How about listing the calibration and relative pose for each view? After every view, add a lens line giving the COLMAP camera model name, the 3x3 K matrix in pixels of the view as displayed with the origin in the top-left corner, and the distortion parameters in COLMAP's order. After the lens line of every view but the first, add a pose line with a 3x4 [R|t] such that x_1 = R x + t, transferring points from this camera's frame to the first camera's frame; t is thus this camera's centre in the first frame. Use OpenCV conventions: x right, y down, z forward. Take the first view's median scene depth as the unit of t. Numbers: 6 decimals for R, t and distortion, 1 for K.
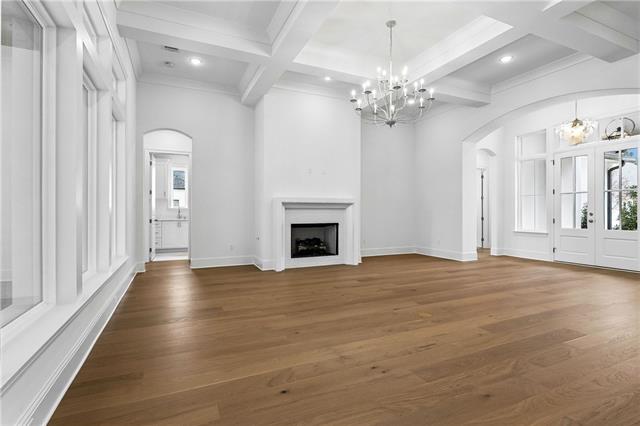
lens RADIAL K [[318.1, 0, 319.4], [0, 318.1, 212.9], [0, 0, 1]] dist [0.000158, 0.000001]
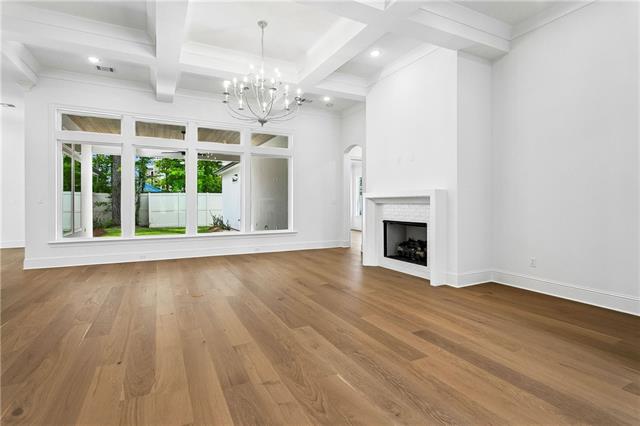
lens RADIAL K [[318.1, 0, 319.0], [0, 318.1, 208.6], [0, 0, 1]] dist [0.000158, 0.000001]
pose [[0.036259, 0.009371, -0.999298, 0.826826], [-0.002495, 0.999954, 0.009287, -0.008530], [0.999339, 0.002157, 0.036281, 0.757564]]
